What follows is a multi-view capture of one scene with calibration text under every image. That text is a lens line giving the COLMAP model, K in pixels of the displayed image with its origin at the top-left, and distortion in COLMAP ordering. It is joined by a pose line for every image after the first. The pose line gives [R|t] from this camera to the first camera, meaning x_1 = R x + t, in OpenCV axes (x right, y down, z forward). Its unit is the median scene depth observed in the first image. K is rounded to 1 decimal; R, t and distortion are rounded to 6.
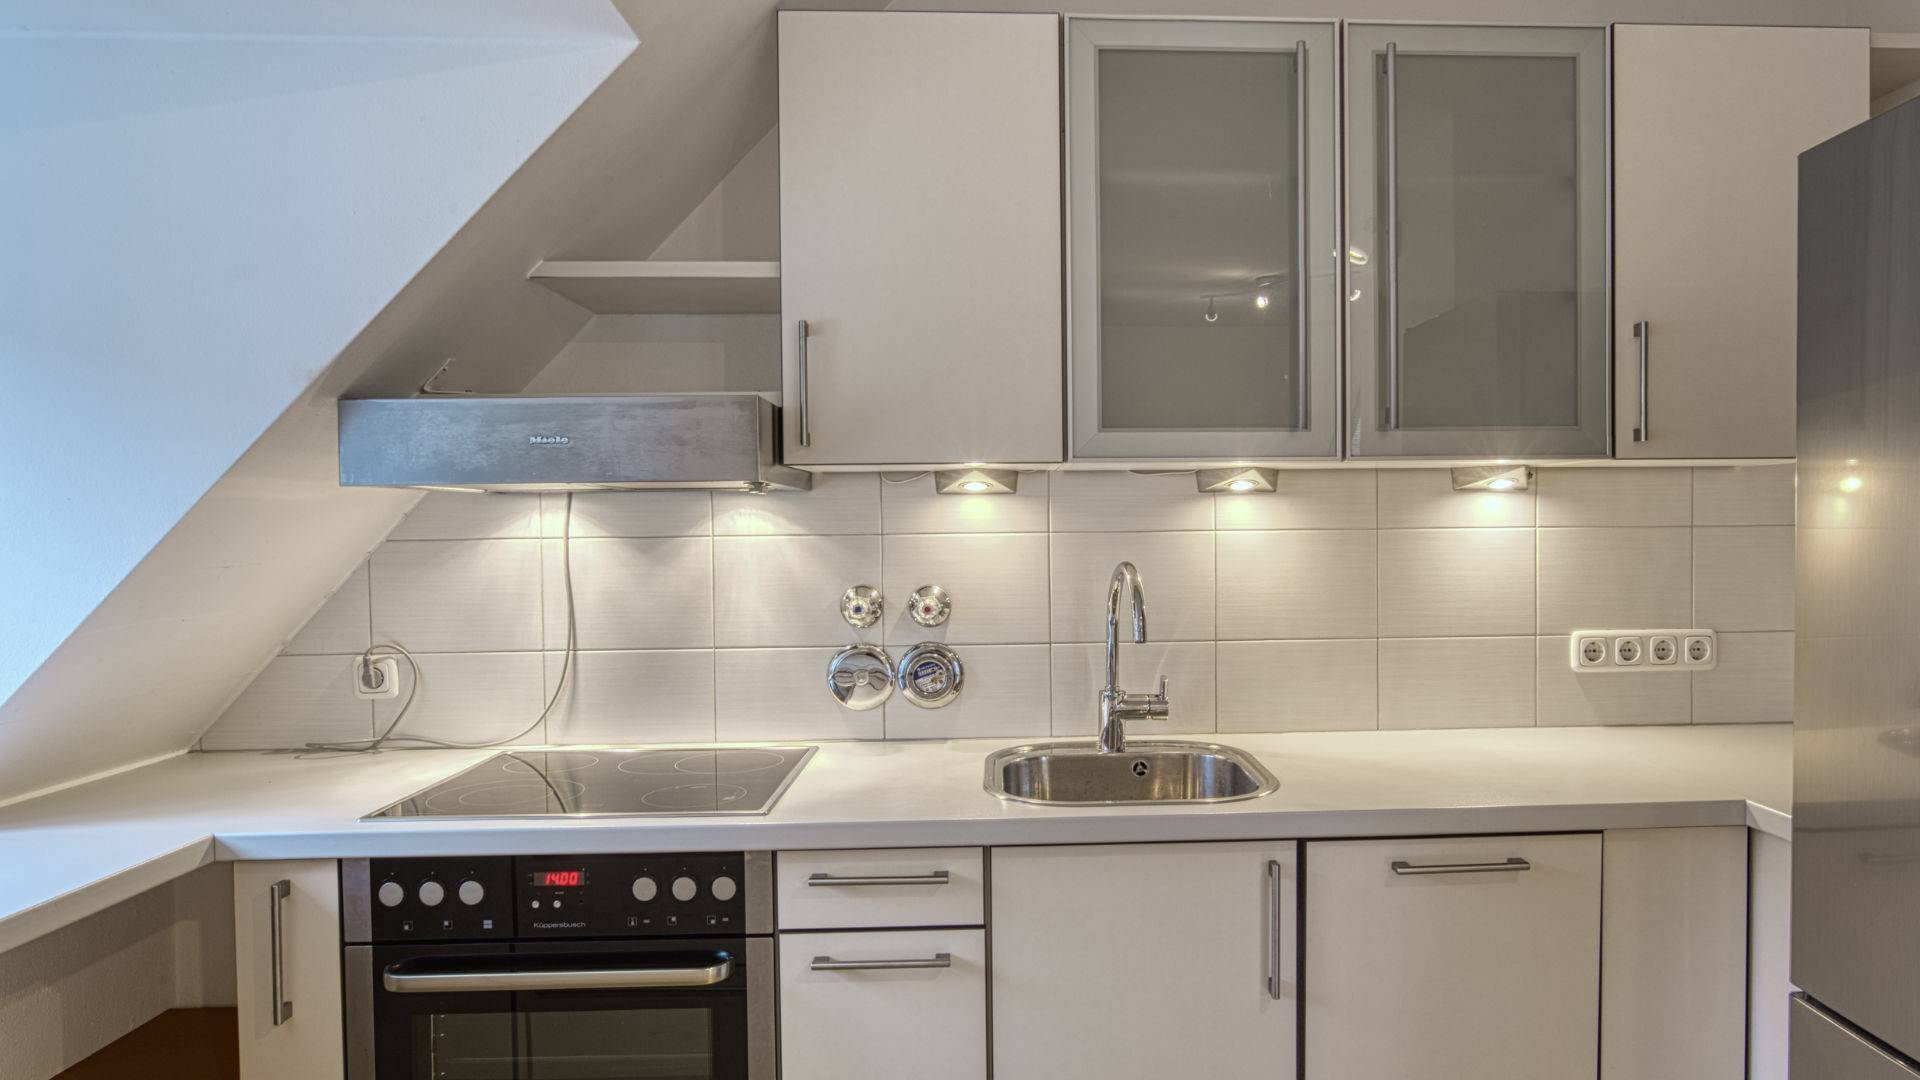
lens RADIAL K [[1224.3, 0, 960.0], [0, 1224.3, 540.0], [0, 0, 1]] dist [-0.019253, 0.004537]
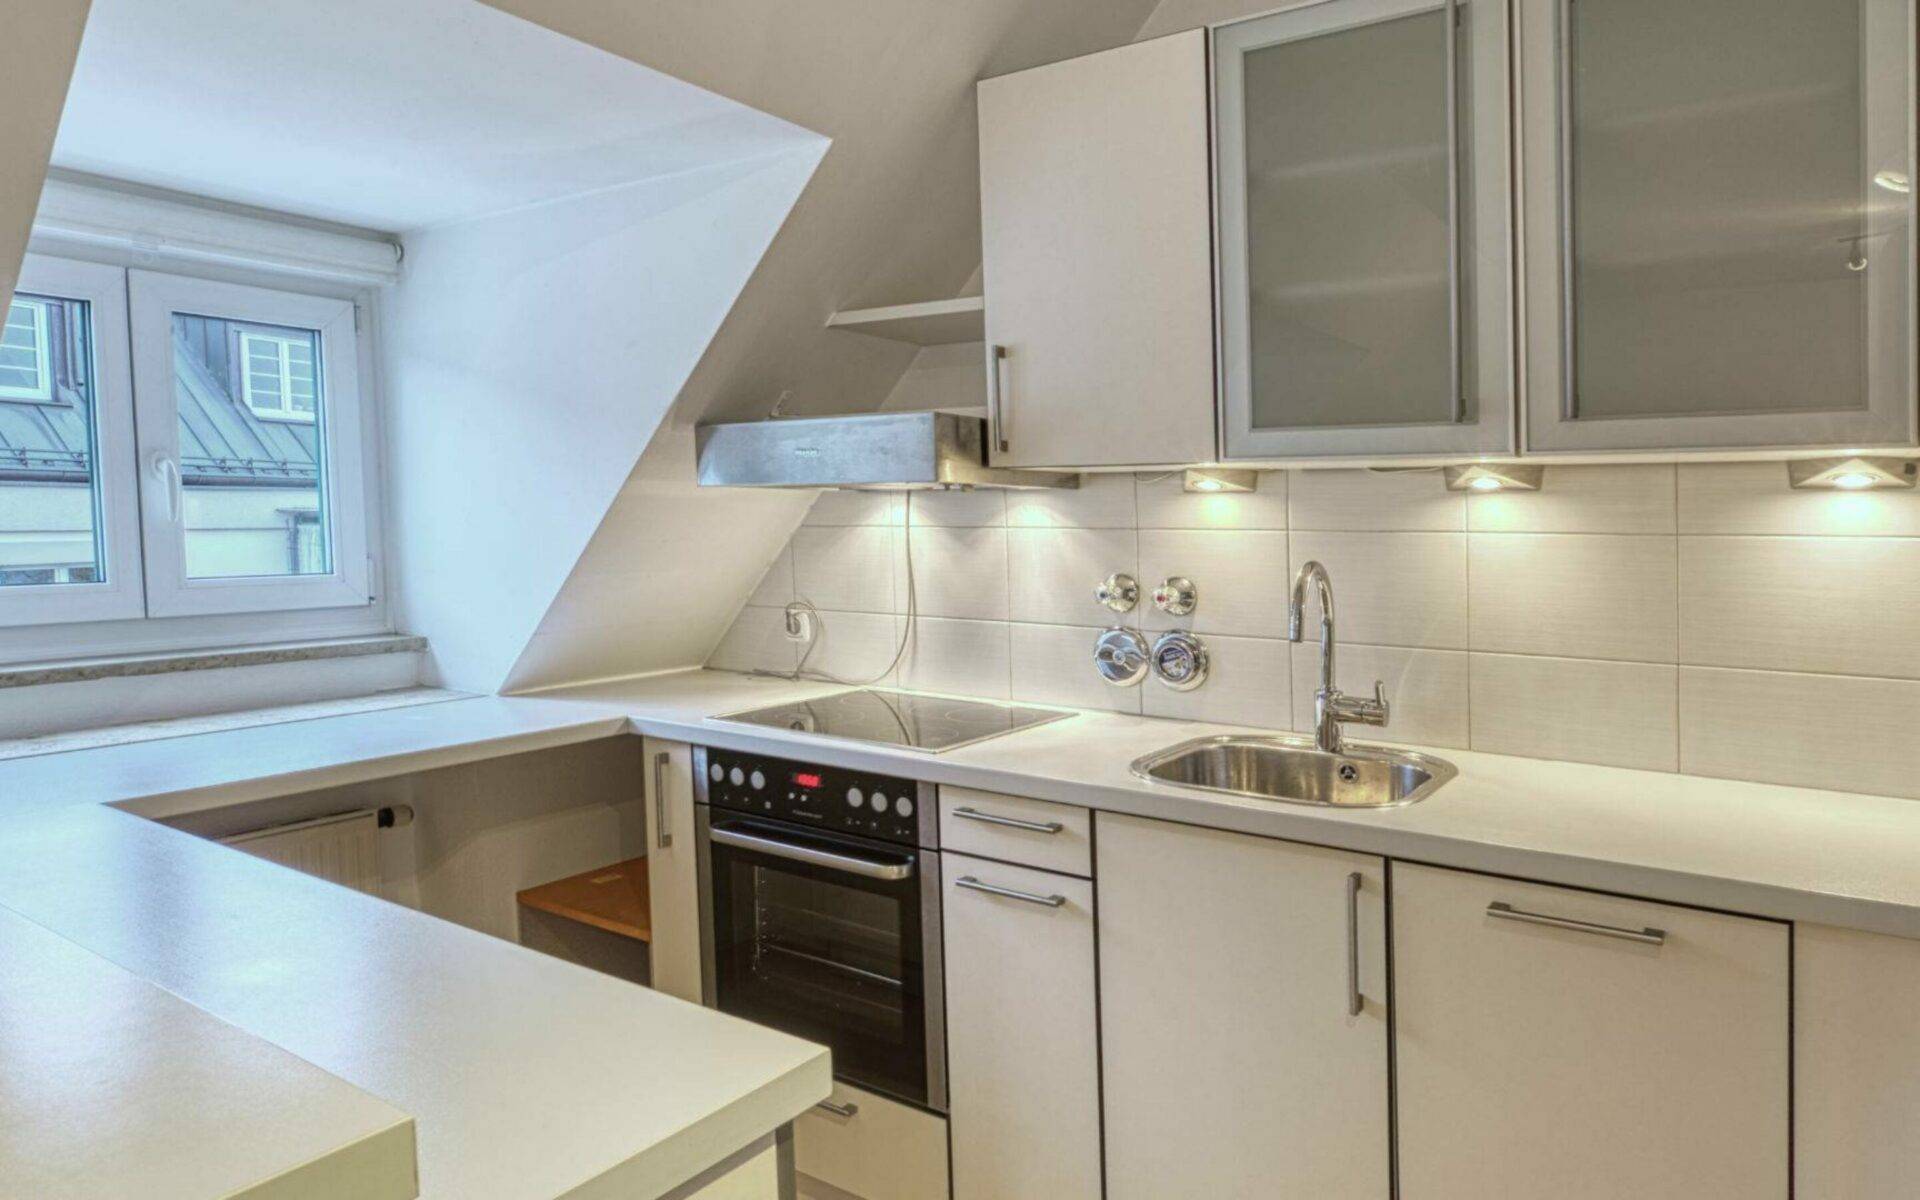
lens RADIAL K [[1199.4, 0, 1000.6], [0, 1199.4, 580.9], [0, 0, 1]] dist [0.000742, 0.000752]
pose [[0.798838, 0.046572, -0.599741, 0.516635], [-0.022518, 0.998615, 0.047553, -0.006731], [0.601125, -0.024482, 0.798780, 0.066445]]
